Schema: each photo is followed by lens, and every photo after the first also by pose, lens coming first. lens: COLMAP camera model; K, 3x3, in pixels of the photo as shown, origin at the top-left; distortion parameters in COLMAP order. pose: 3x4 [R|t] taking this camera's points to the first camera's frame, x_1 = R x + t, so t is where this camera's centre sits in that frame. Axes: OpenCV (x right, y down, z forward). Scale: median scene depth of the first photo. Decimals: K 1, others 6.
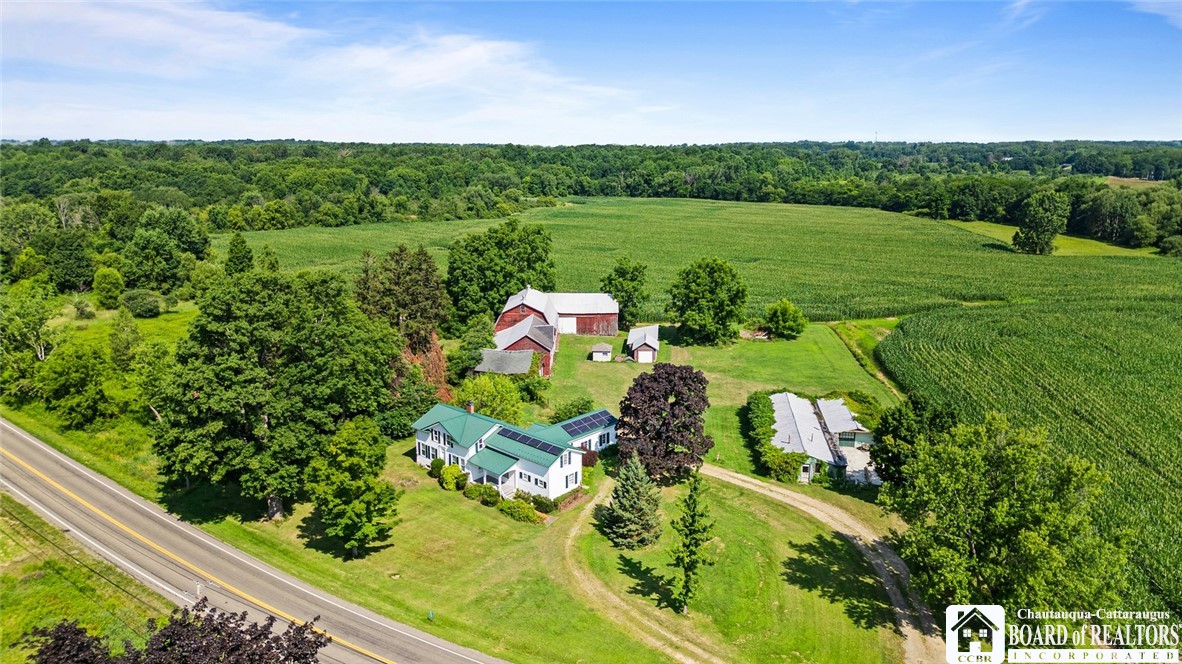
lens RADIAL K [[824.1, 0, 590.0], [0, 824.1, 323.6], [0, 0, 1]] dist [0.075609, -0.081547]
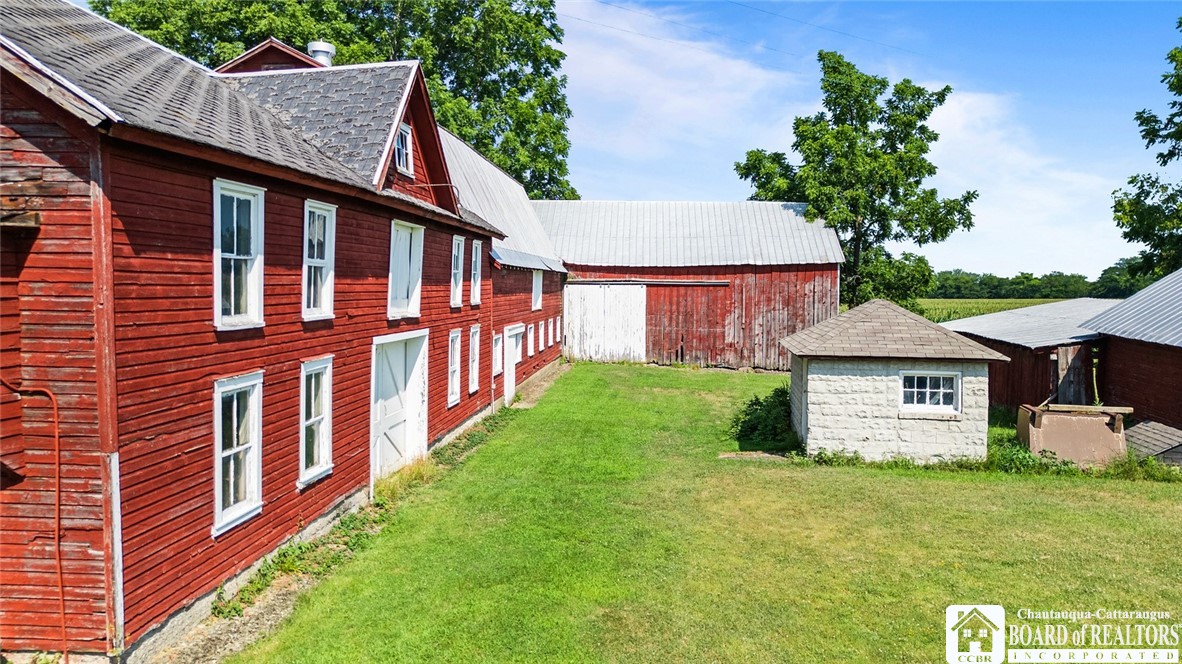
lens RADIAL K [[824.1, 0, 584.3], [0, 824.1, 326.2], [0, 0, 1]] dist [0.075609, -0.081547]
pose [[0.995766, 0.004341, -0.091817, -0.021256], [-0.020310, 0.984587, -0.173712, 0.067469], [0.089648, 0.174842, 0.980507, 1.227528]]
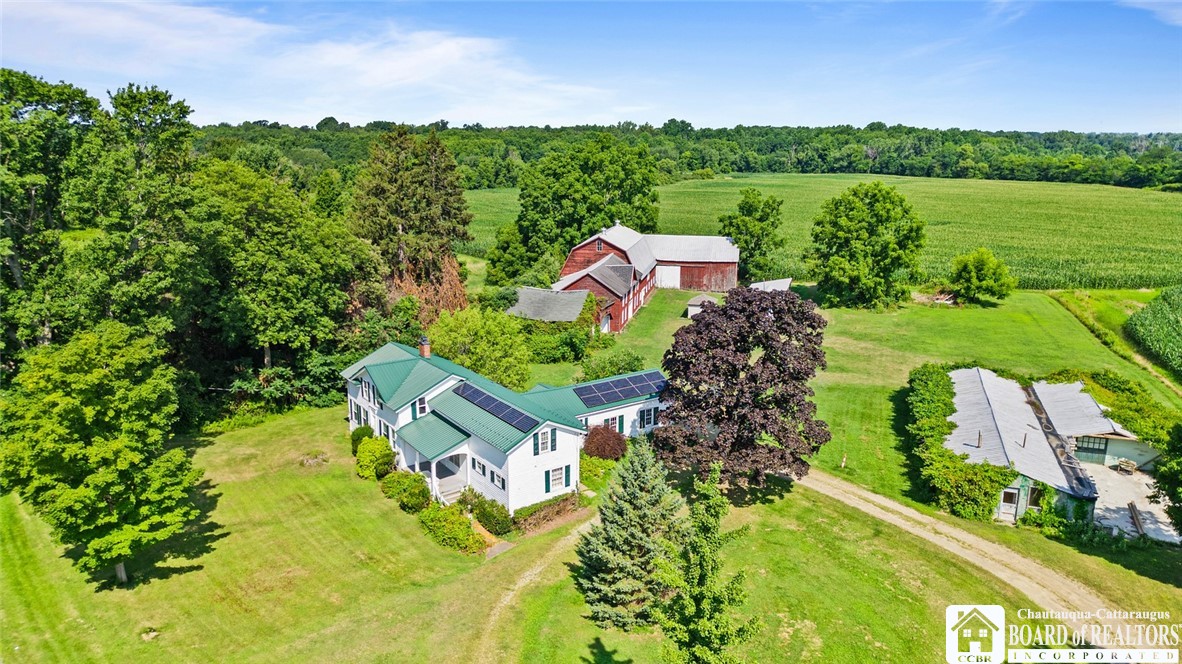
lens RADIAL K [[824.1, 0, 592.1], [0, 824.1, 331.7], [0, 0, 1]] dist [0.075609, -0.081547]
pose [[0.978362, 0.049584, -0.200871, 0.091605], [-0.046686, 0.998726, 0.019144, 0.065408], [0.201564, -0.009352, 0.979431, 0.384783]]
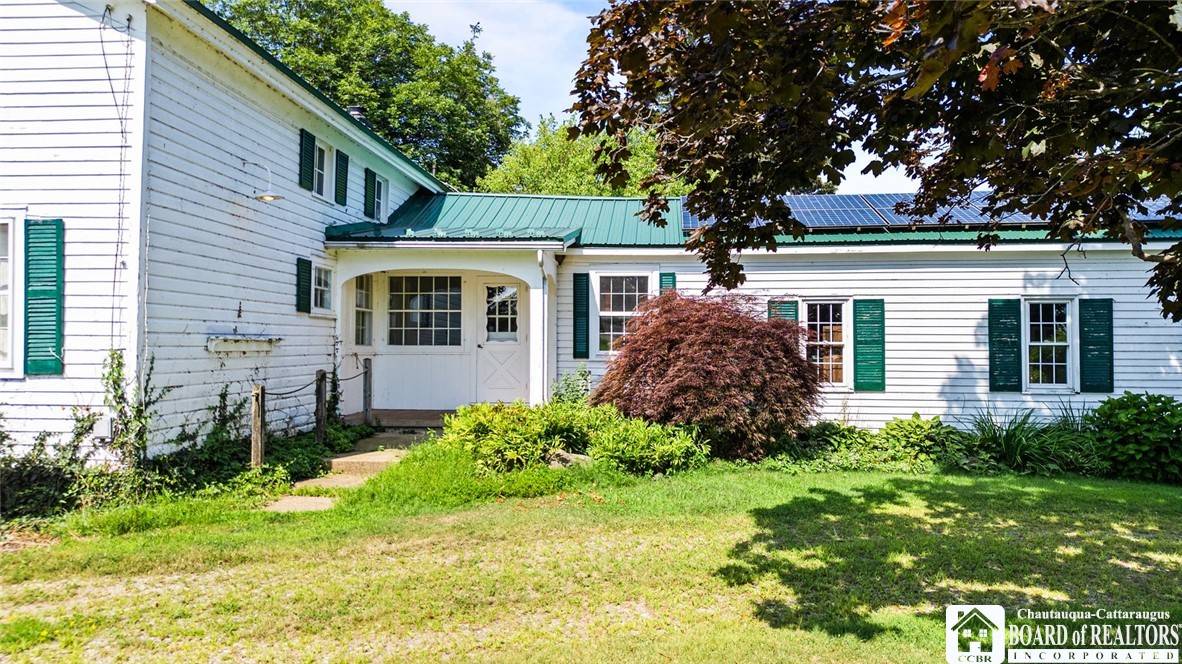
lens RADIAL K [[824.1, 0, 590.0], [0, 824.1, 327.6], [0, 0, 1]] dist [0.075609, -0.081547]
pose [[0.621155, -0.030465, -0.783095, 0.070196], [-0.172364, 0.969466, -0.174435, 0.165986], [0.764498, 0.243328, 0.596937, 0.842444]]
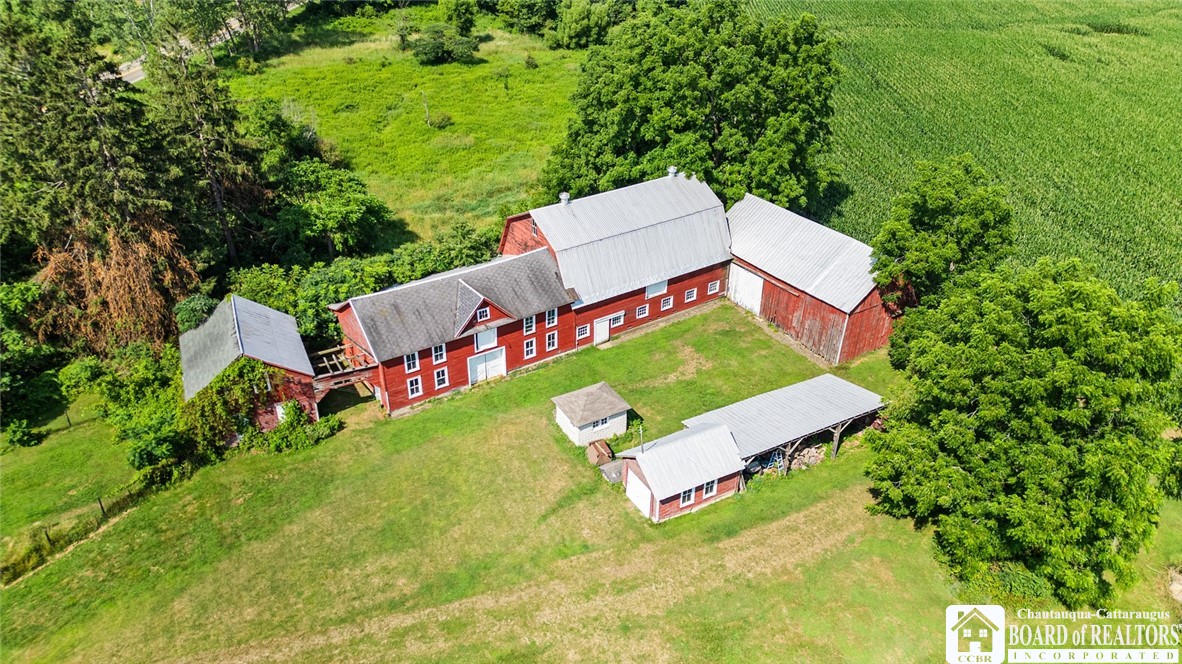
lens RADIAL K [[824.1, 0, 588.9], [0, 824.1, 332.9], [0, 0, 1]] dist [0.075609, -0.081547]
pose [[0.554652, 0.431810, -0.711267, 0.367360], [-0.187074, 0.897633, 0.399071, -0.202785], [0.810780, -0.088285, 0.578655, 1.093657]]
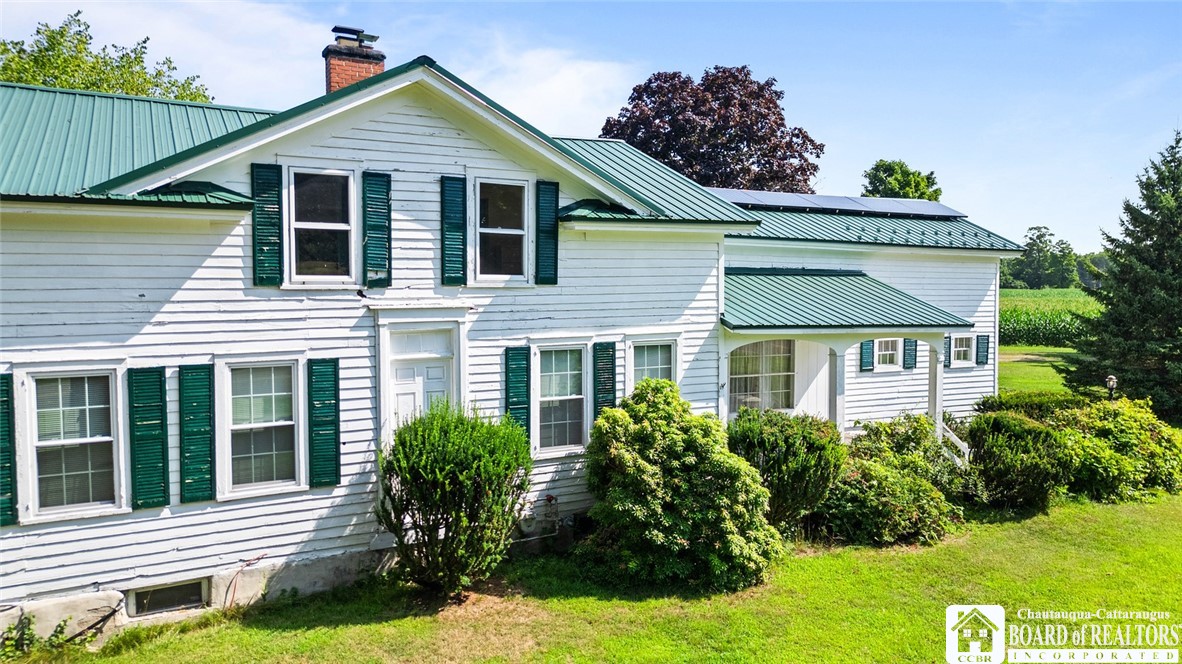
lens RADIAL K [[824.1, 0, 591.8], [0, 824.1, 334.3], [0, 0, 1]] dist [0.075609, -0.081547]
pose [[0.327722, -0.061737, 0.942755, -0.248488], [0.207624, 0.978175, -0.008119, 0.141127], [-0.921678, 0.198399, 0.333388, 0.842469]]
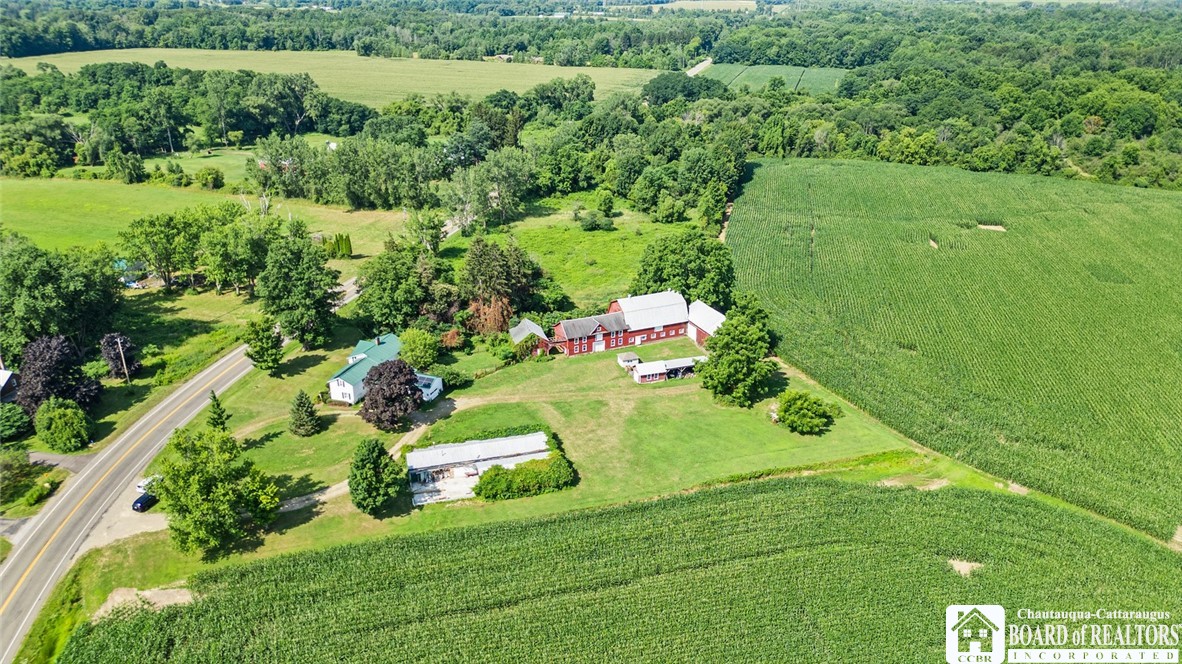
lens RADIAL K [[824.1, 0, 587.2], [0, 824.1, 333.1], [0, 0, 1]] dist [0.075609, -0.081547]
pose [[0.396075, 0.369001, -0.840811, 1.418494], [-0.204516, 0.928148, 0.310989, -0.521089], [0.895152, 0.048784, 0.443083, 0.546243]]
